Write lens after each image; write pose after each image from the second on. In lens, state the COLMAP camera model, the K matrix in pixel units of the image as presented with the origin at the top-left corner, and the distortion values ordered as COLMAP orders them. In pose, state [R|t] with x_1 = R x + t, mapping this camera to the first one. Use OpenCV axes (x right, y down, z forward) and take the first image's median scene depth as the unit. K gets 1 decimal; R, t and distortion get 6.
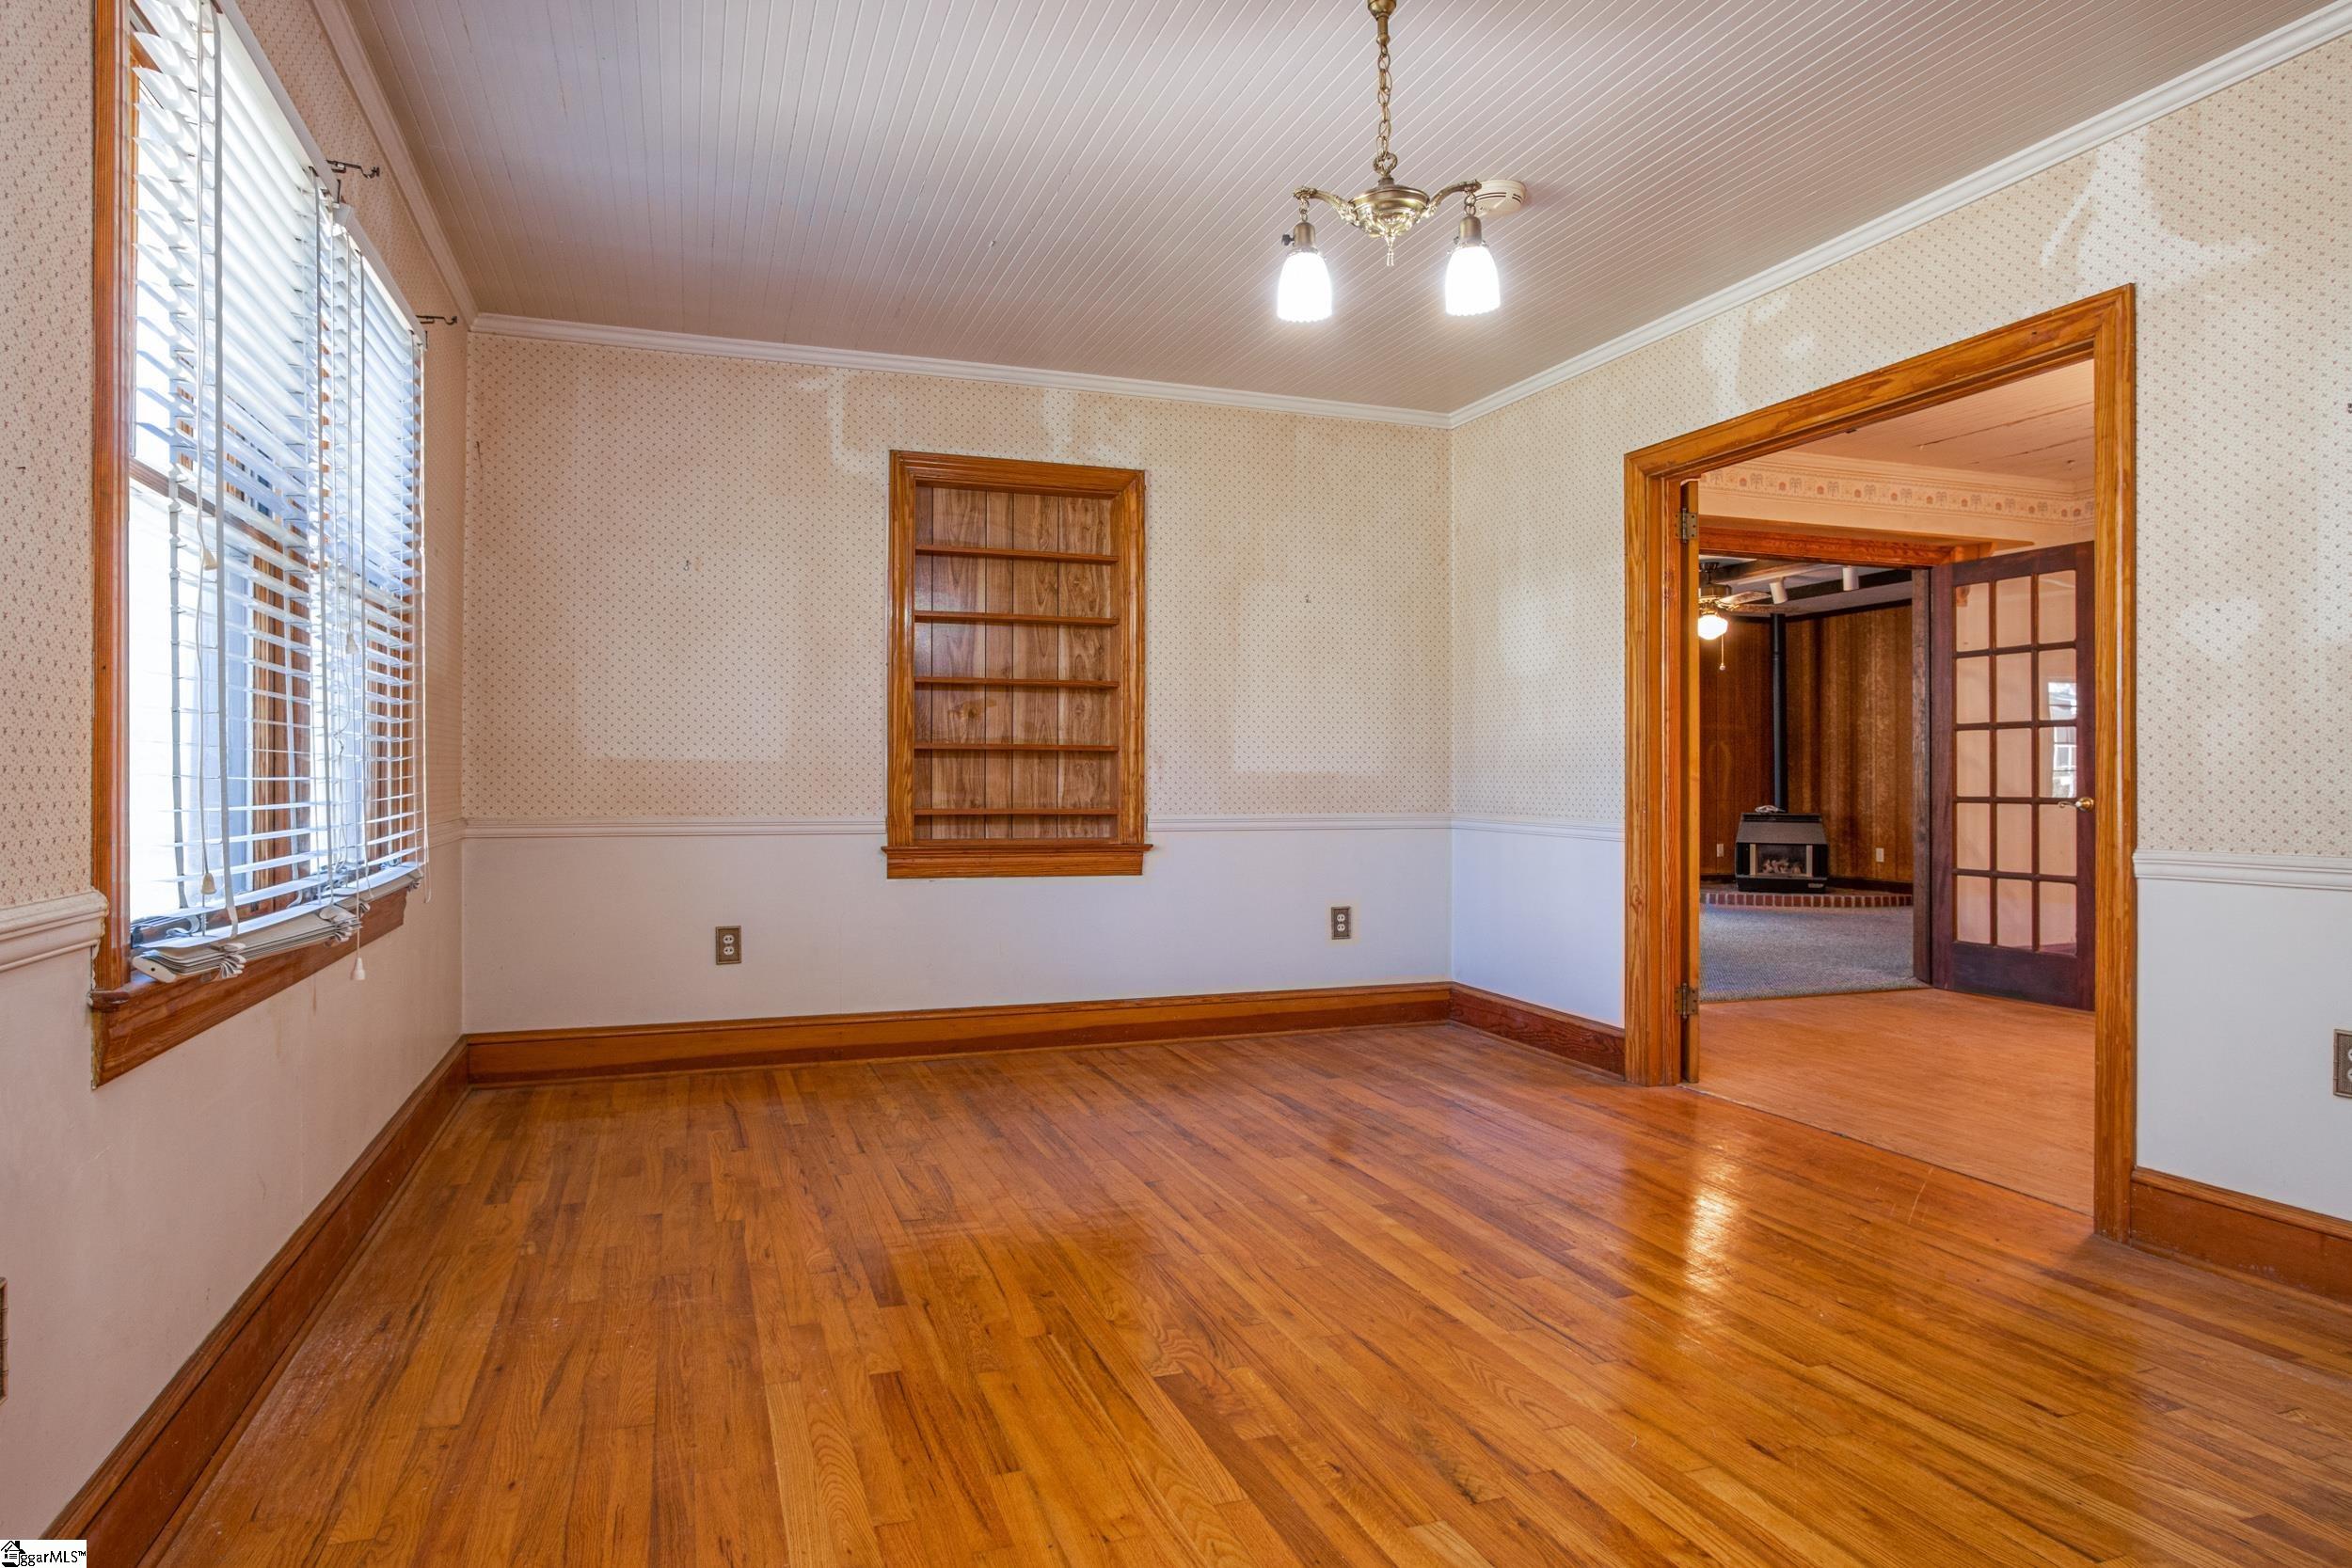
lens RADIAL K [[1385.1, 0, 1166.8], [0, 1385.1, 759.7], [0, 0, 1]] dist [-0.026942, 0.010017]
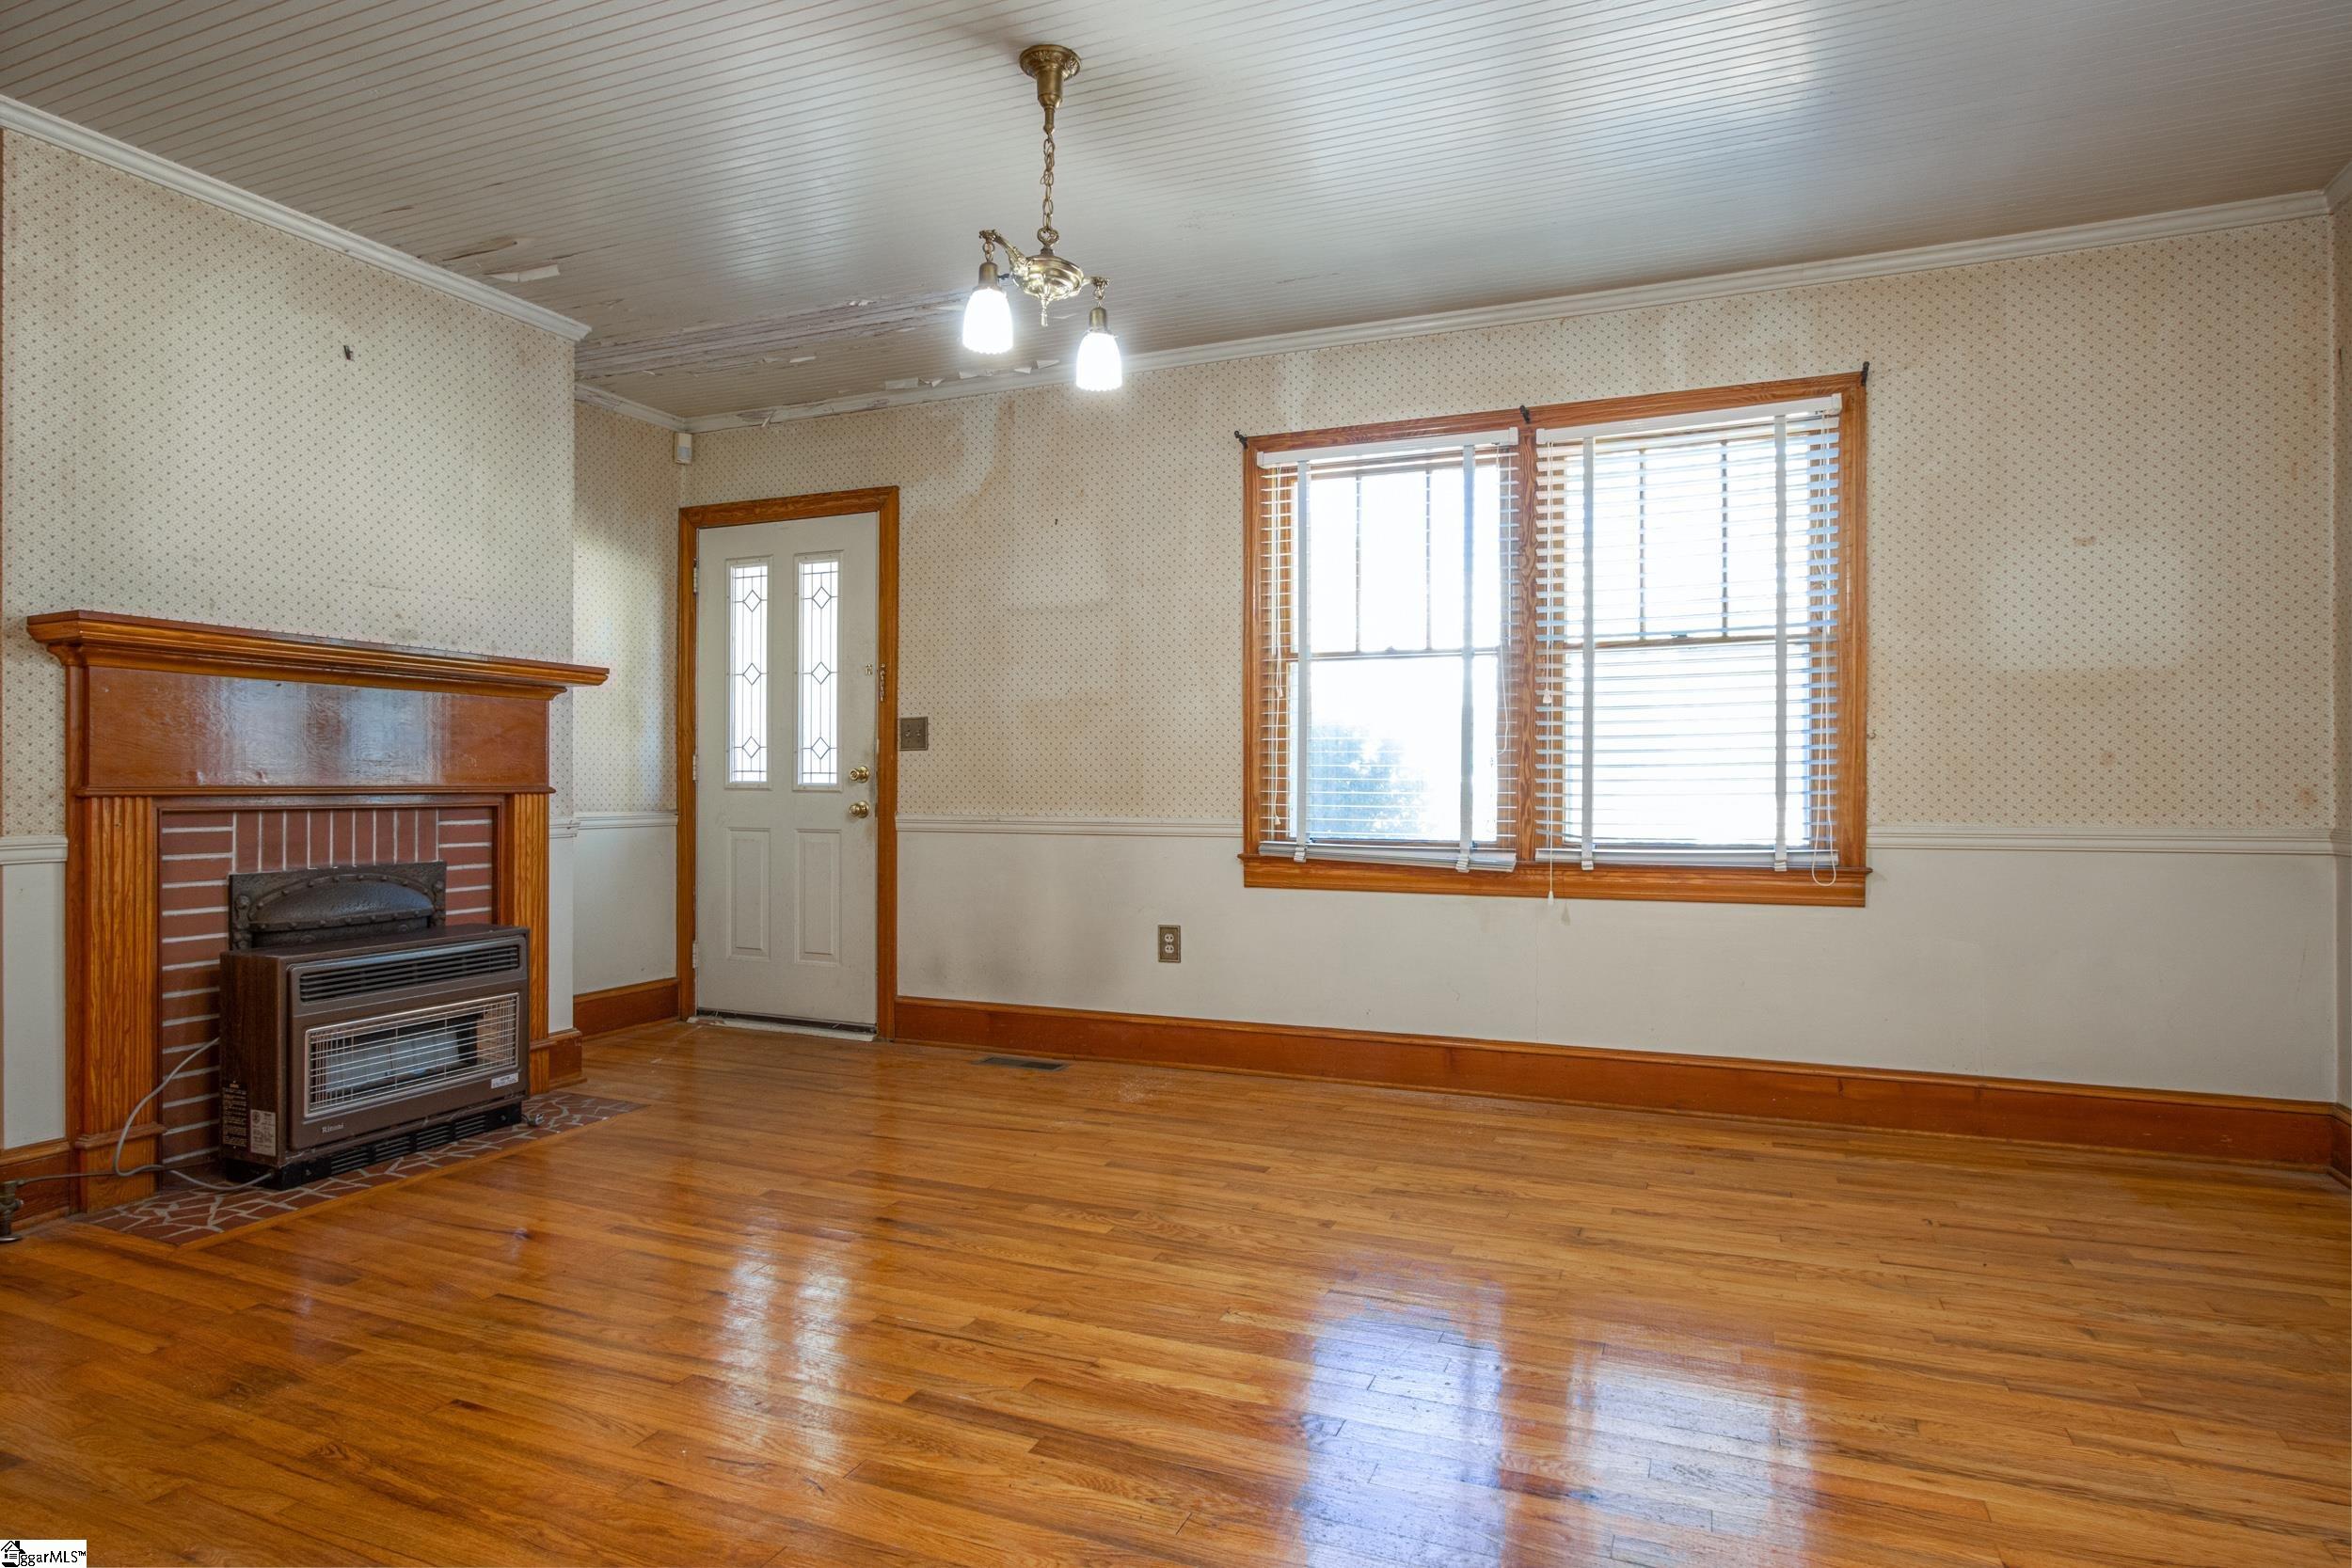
lens RADIAL K [[1322.5, 0, 1173.1], [0, 1322.5, 777.0], [0, 0, 1]] dist [-0.021615, 0.000567]
pose [[-0.682646, -0.005360, -0.730729, 0.590148], [0.008731, 0.999842, -0.015491, 0.021334], [0.730697, -0.016955, -0.682492, 1.217182]]
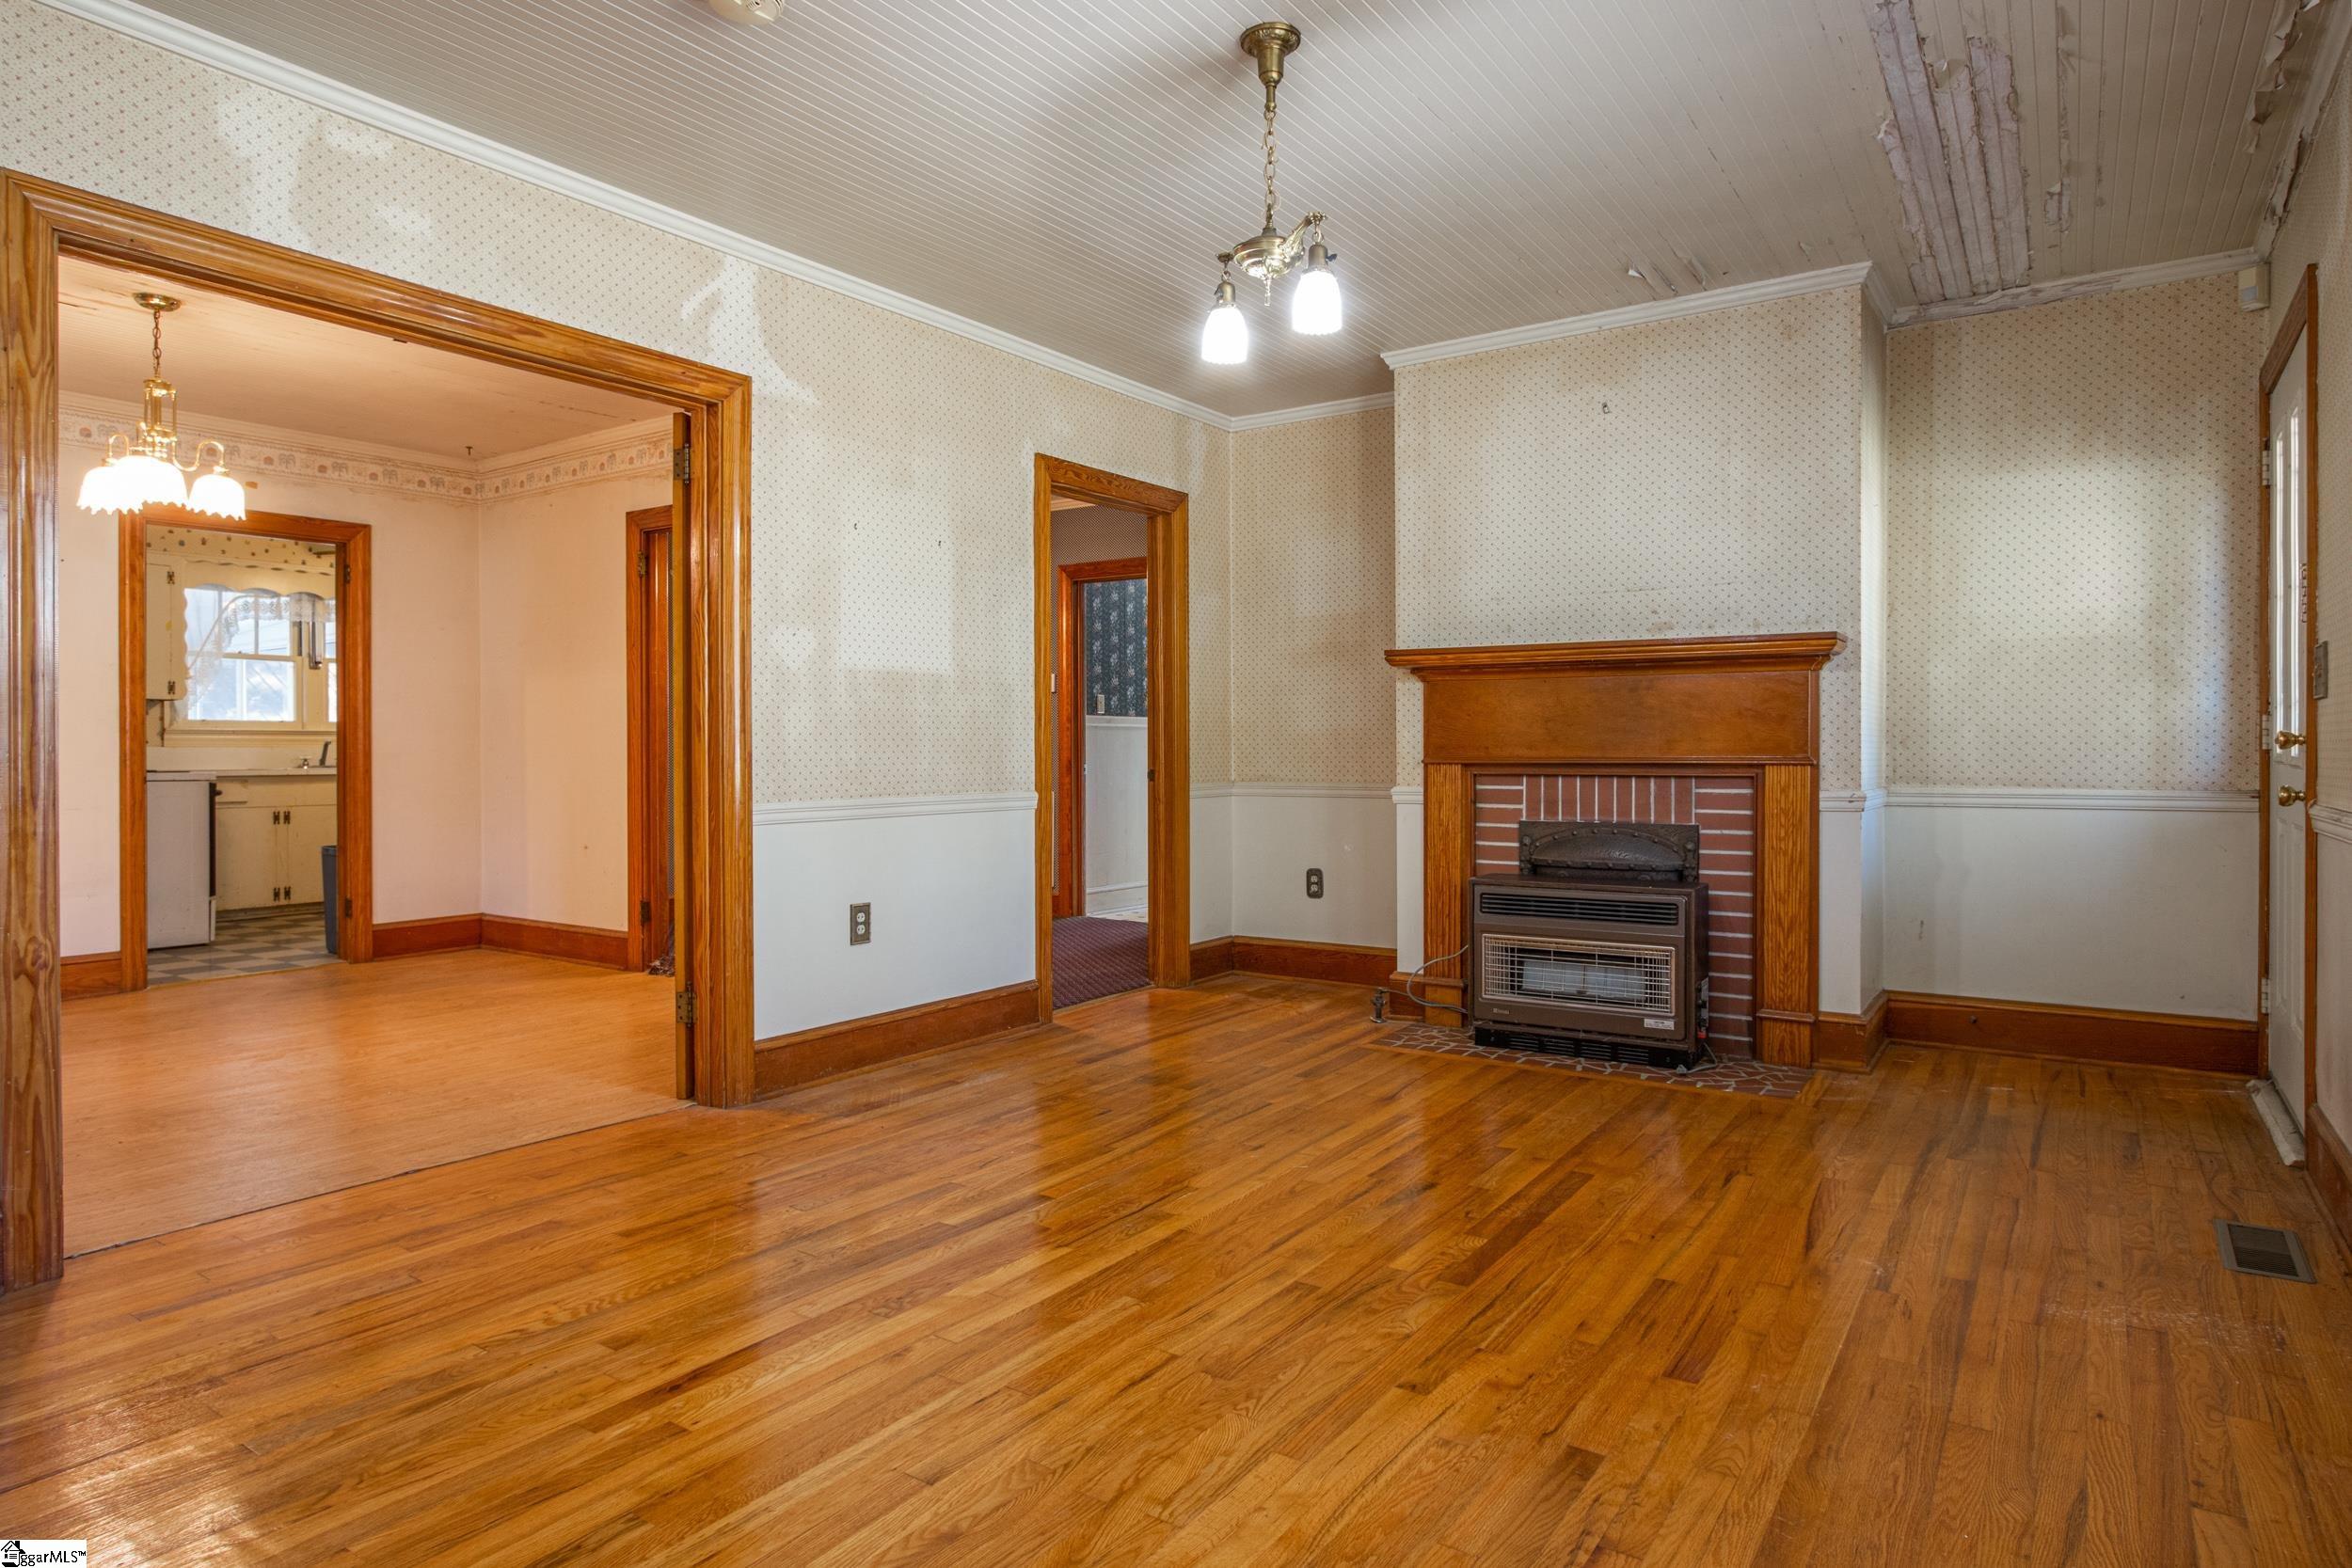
lens RADIAL K [[1322.5, 0, 1153.2], [0, 1322.5, 766.8], [0, 0, 1]] dist [-0.021615, 0.000567]
pose [[-0.576734, -0.008921, 0.816884, -0.459035], [-0.010812, 0.999936, 0.003286, 0.016906], [-0.816861, -0.006936, -0.576793, 1.148103]]
